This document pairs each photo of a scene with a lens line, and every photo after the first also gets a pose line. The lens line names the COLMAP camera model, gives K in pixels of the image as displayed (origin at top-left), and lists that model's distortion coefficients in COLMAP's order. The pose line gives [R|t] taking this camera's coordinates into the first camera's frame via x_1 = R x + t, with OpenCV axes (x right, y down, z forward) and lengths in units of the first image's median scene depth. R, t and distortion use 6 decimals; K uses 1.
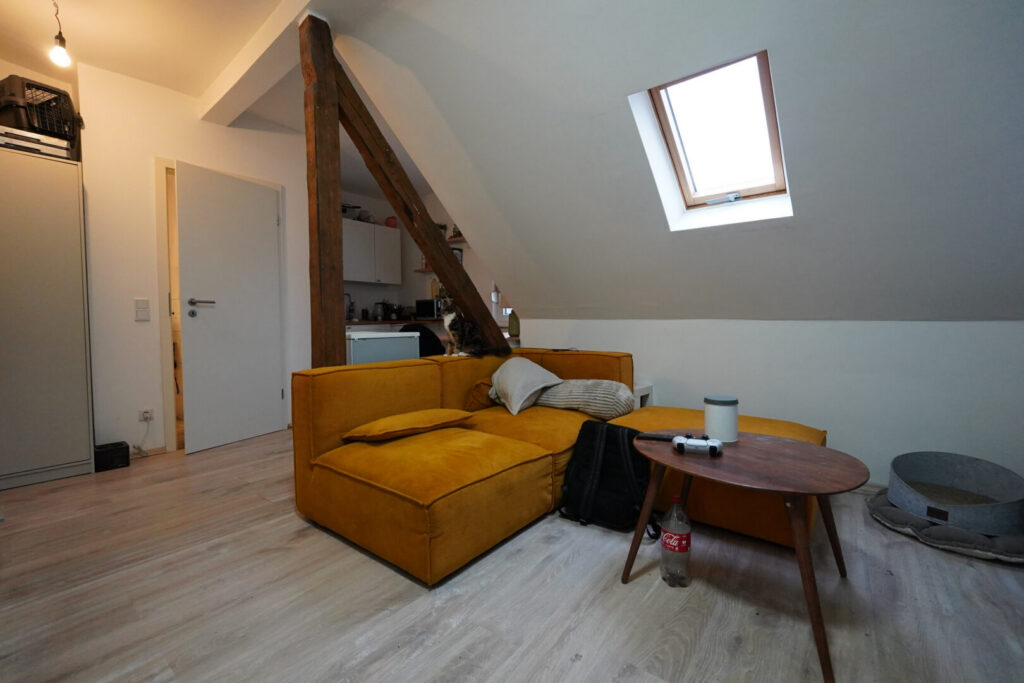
lens RADIAL K [[431.2, 0, 507.2], [0, 431.2, 338.4], [0, 0, 1]] dist [-0.013531, 0.000939]
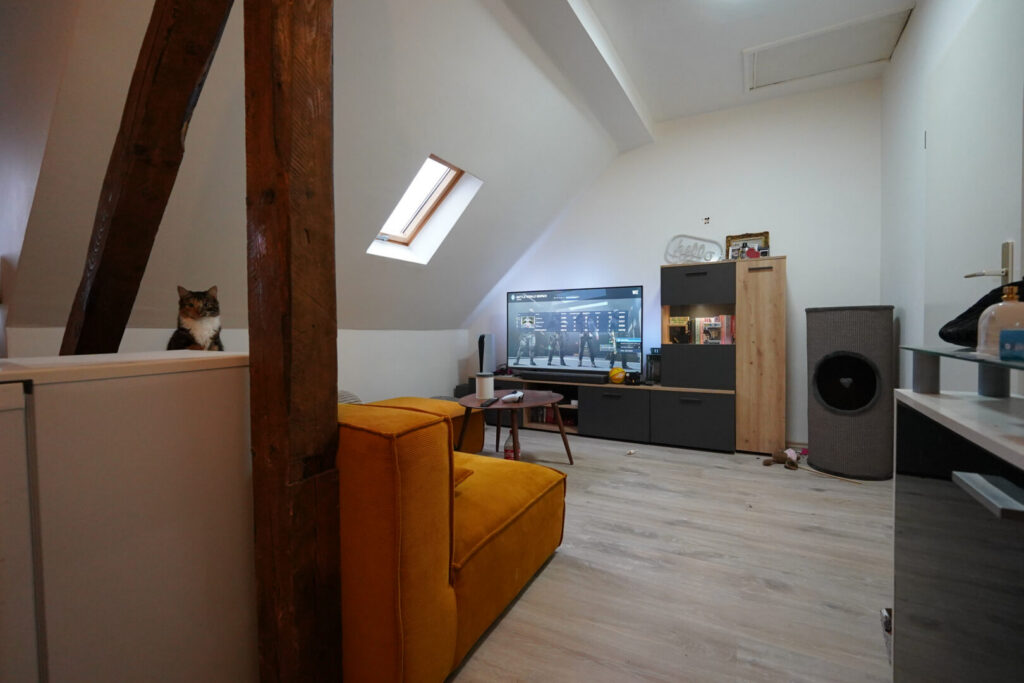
lens RADIAL K [[431.2, 0, 507.2], [0, 431.2, 338.4], [0, 0, 1]] dist [-0.013531, 0.000939]
pose [[-0.167221, -0.013376, 0.985829, -1.546519], [0.037327, 0.999105, 0.019888, -0.042728], [-0.985213, 0.040124, -0.166572, 1.527311]]
